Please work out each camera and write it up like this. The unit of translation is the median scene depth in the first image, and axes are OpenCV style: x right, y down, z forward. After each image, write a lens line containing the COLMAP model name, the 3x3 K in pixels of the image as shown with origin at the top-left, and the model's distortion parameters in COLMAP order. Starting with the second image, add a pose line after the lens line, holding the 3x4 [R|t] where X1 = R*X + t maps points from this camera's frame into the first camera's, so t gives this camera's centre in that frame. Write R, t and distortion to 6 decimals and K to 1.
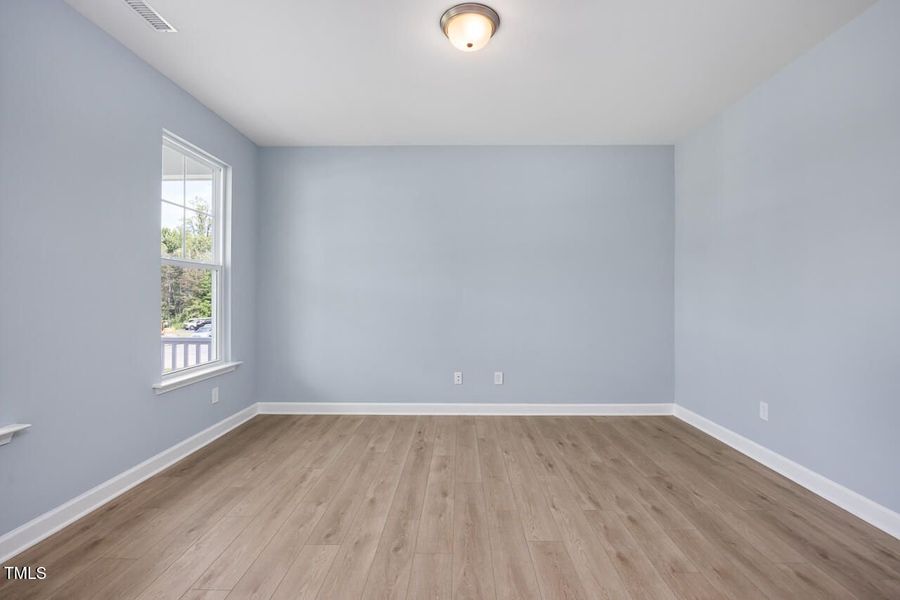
lens RADIAL K [[415.8, 0, 452.8], [0, 415.8, 296.2], [0, 0, 1]] dist [-0.004574, 0.000021]
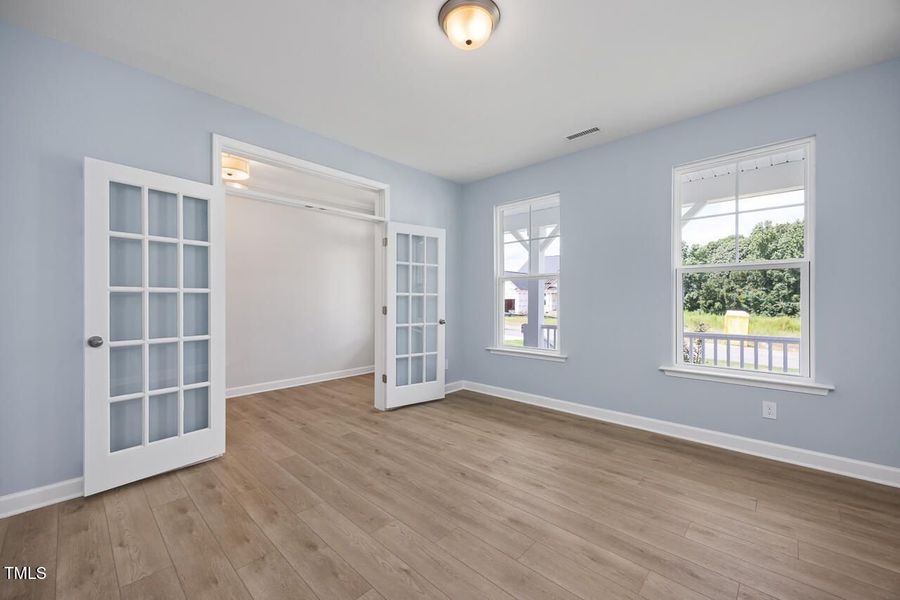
lens RADIAL K [[359.6, 0, 453.6], [0, 359.6, 302.2], [0, 0, 1]] dist [-0.001469, -0.000166]
pose [[-0.670237, 0.000869, -0.742146, 0.708419], [0.000684, 1.000000, 0.000553, 0.009891], [0.742147, -0.000137, -0.670237, 1.578991]]
